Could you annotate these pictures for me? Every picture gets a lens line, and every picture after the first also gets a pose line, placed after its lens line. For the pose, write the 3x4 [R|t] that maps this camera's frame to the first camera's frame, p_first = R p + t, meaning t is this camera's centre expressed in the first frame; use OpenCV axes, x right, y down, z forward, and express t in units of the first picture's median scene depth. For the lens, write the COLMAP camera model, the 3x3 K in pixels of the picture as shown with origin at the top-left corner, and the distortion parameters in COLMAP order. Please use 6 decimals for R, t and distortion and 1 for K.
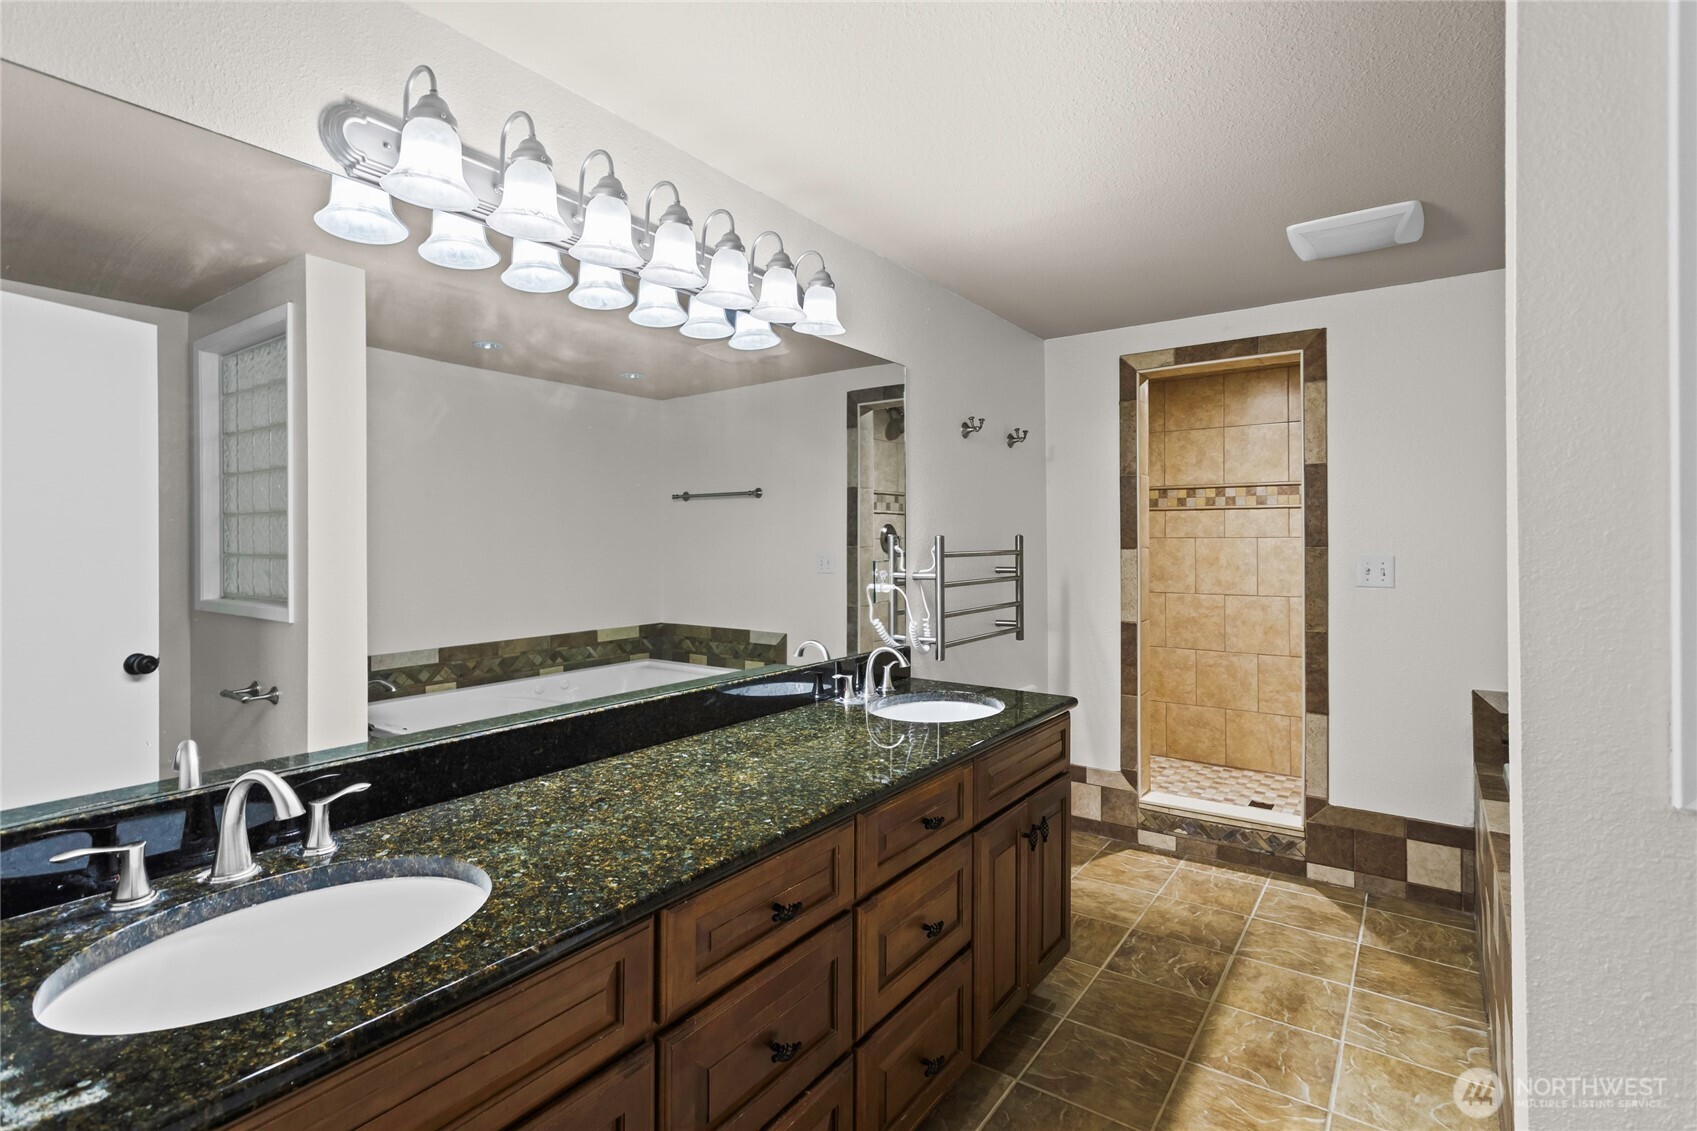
lens RADIAL K [[804.2, 0, 850.7], [0, 804.2, 551.7], [0, 0, 1]] dist [0.004280, 0.002852]
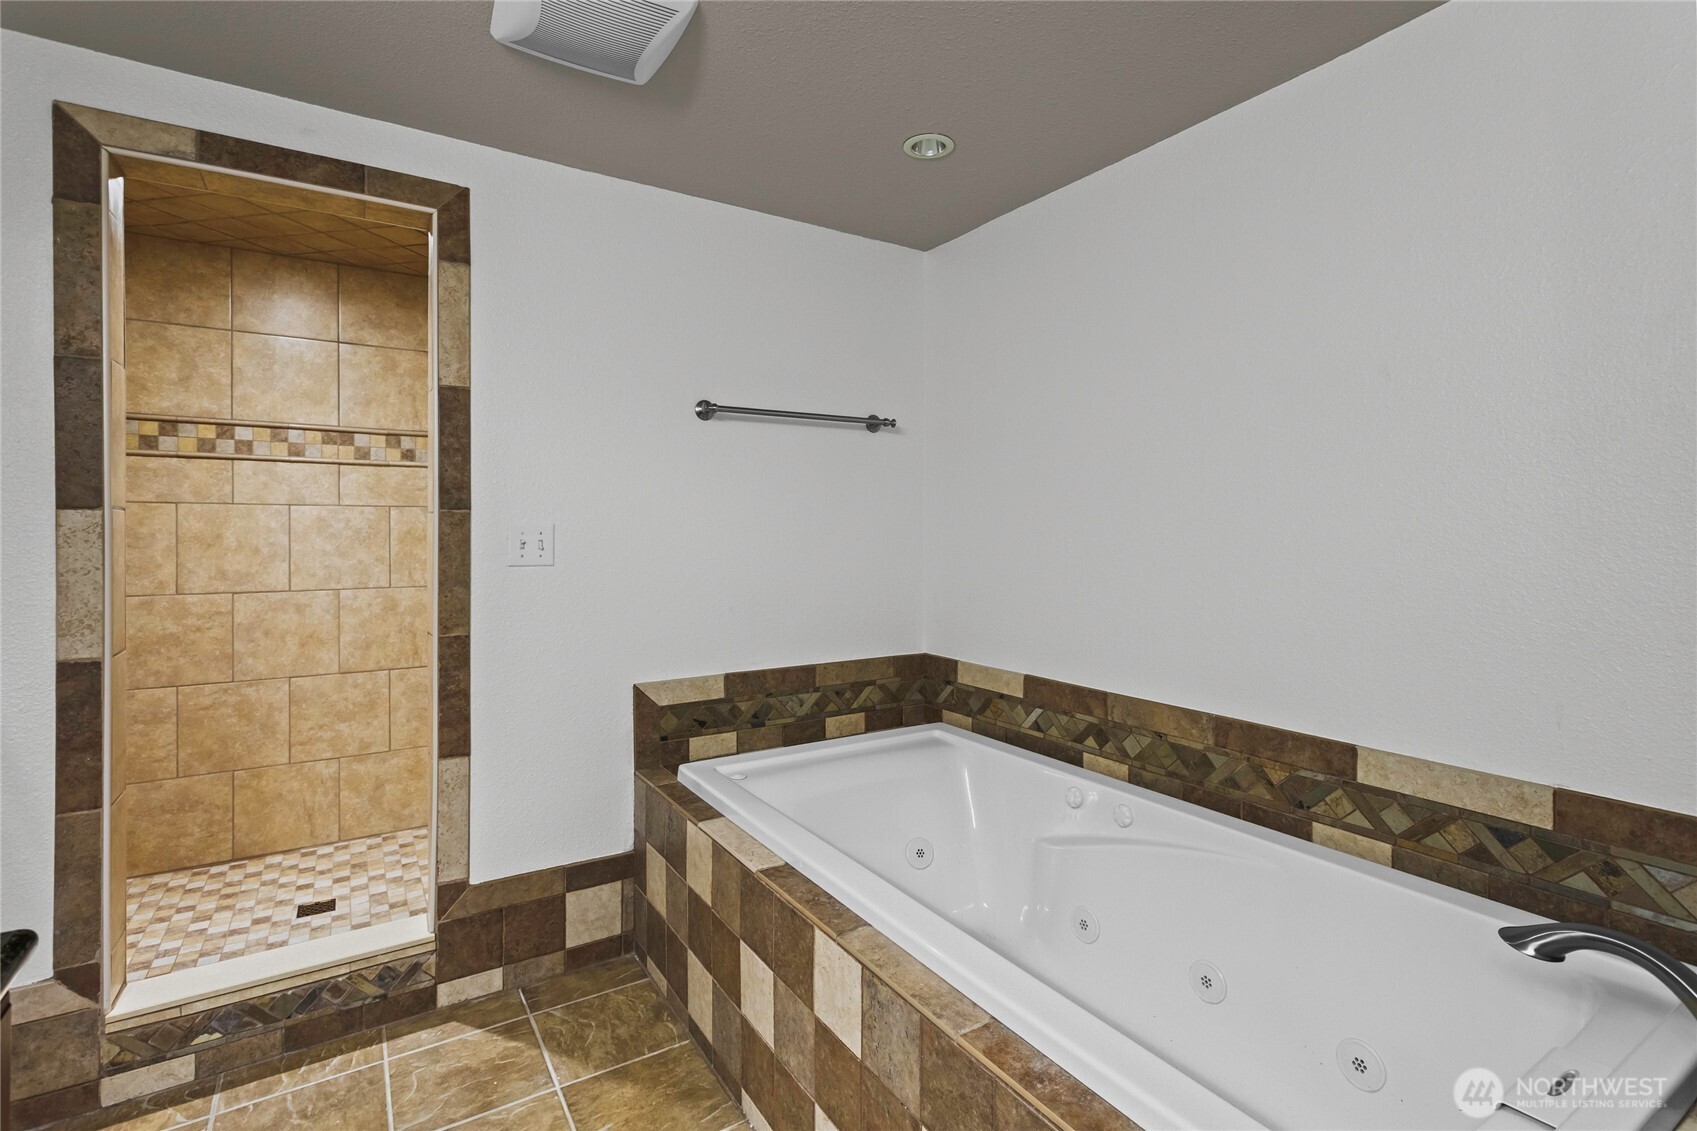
lens RADIAL K [[804.2, 0, 846.4], [0, 804.2, 532.8], [0, 0, 1]] dist [0.004280, 0.002852]
pose [[0.376350, 0.002105, 0.926475, 0.068191], [0.009382, 0.999937, -0.006083, 0.017960], [-0.926430, 0.010981, 0.376306, 0.389836]]
